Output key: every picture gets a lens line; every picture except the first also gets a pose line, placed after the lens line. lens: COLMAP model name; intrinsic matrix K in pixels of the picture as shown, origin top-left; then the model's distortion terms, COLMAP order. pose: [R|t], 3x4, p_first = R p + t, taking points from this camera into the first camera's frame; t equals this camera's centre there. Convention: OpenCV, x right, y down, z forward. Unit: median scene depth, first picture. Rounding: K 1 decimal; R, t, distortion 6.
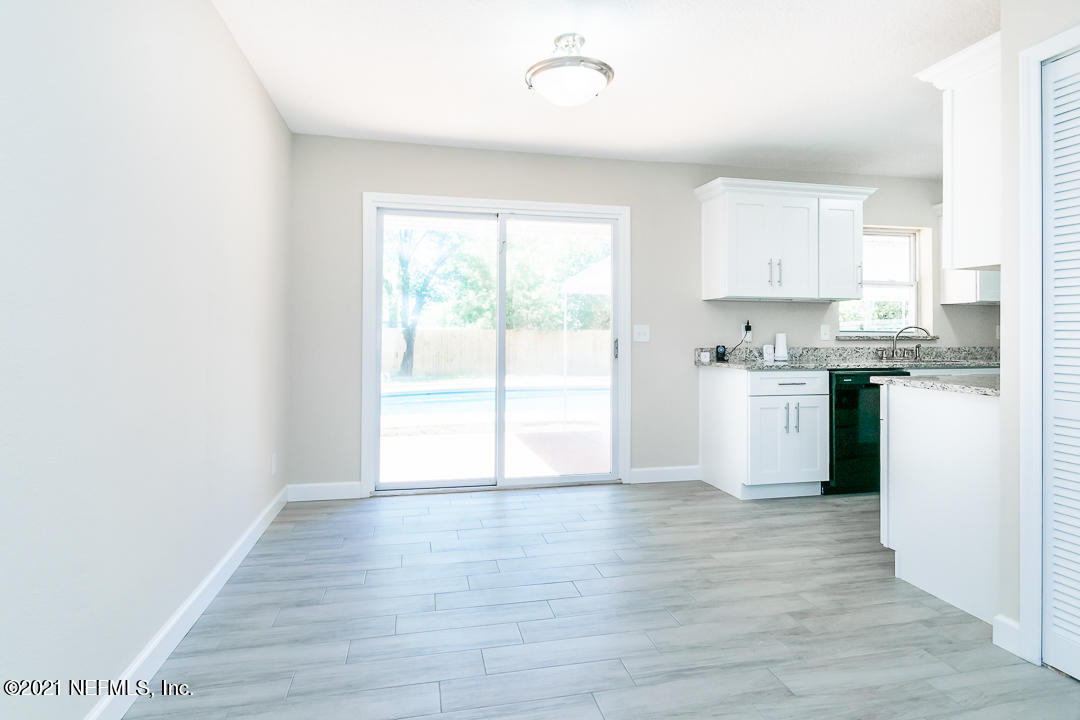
lens RADIAL K [[552.8, 0, 536.2], [0, 552.8, 324.4], [0, 0, 1]] dist [-0.003555, -0.005705]
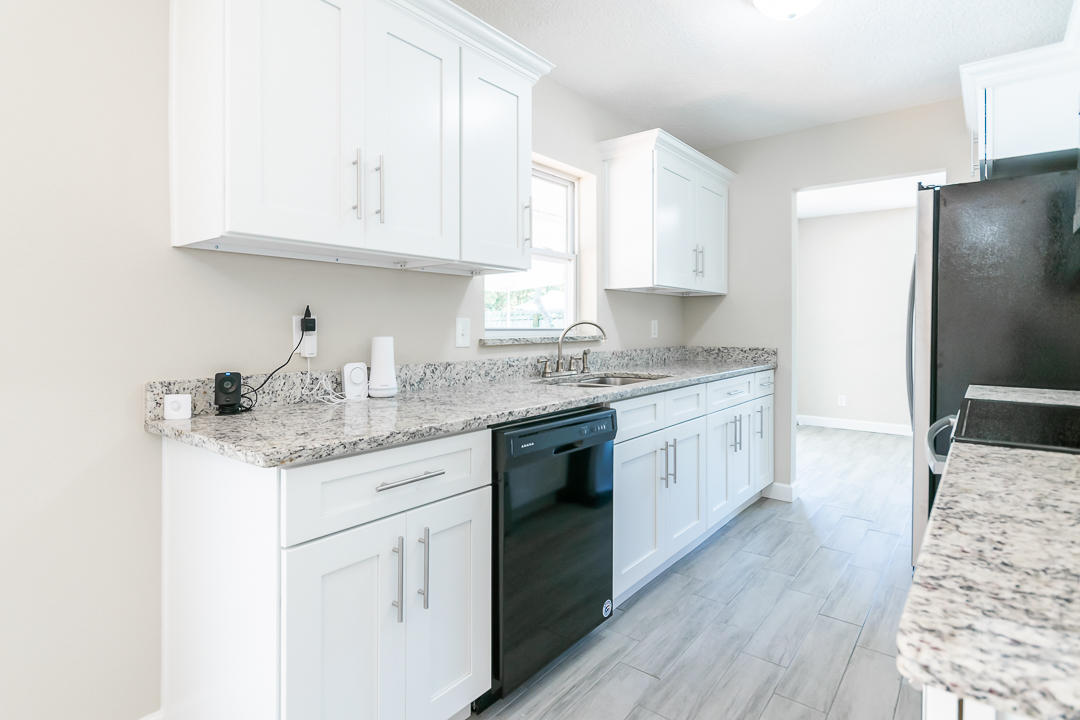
lens RADIAL K [[552.8, 0, 544.1], [0, 552.8, 330.3], [0, 0, 1]] dist [-0.003555, -0.005705]
pose [[0.763862, -0.008380, 0.645325, 0.252242], [-0.008062, 0.999714, 0.022525, -0.000174], [-0.645329, -0.022409, 0.763576, 0.569401]]
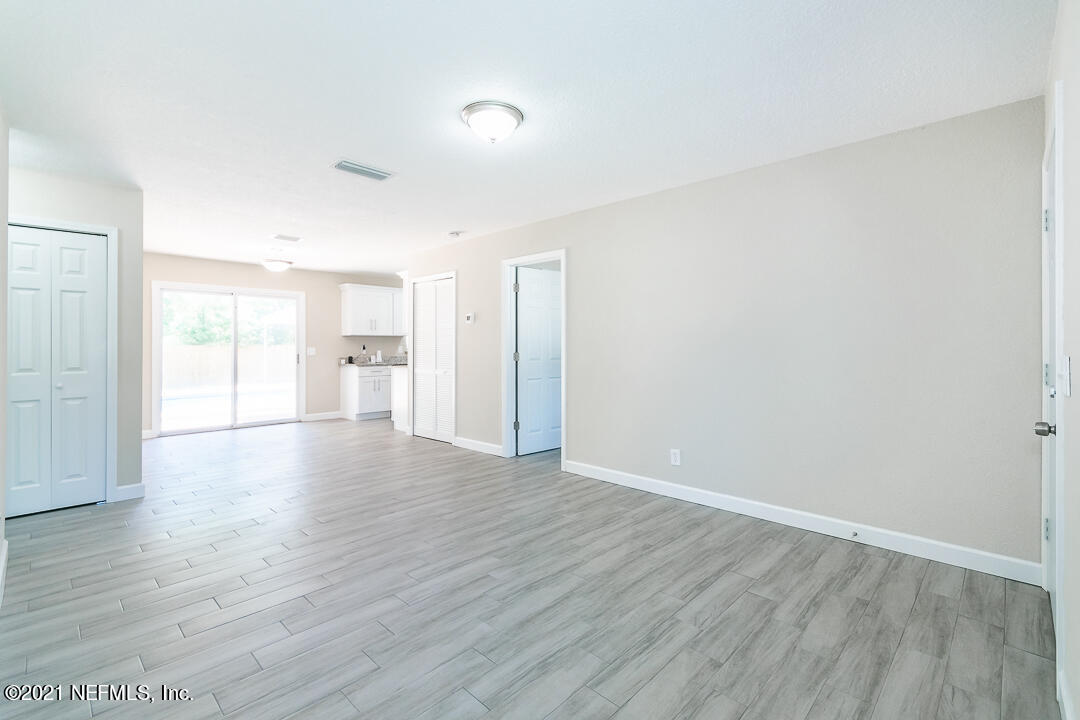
lens RADIAL K [[478.0, 0, 529.6], [0, 478.0, 344.9], [0, 0, 1]] dist [0.001809, 0.000269]
pose [[0.839702, -0.006610, 0.543007, -0.102325], [-0.001171, 0.999902, 0.013983, -0.034835], [-0.543046, -0.012377, 0.839612, -0.984599]]
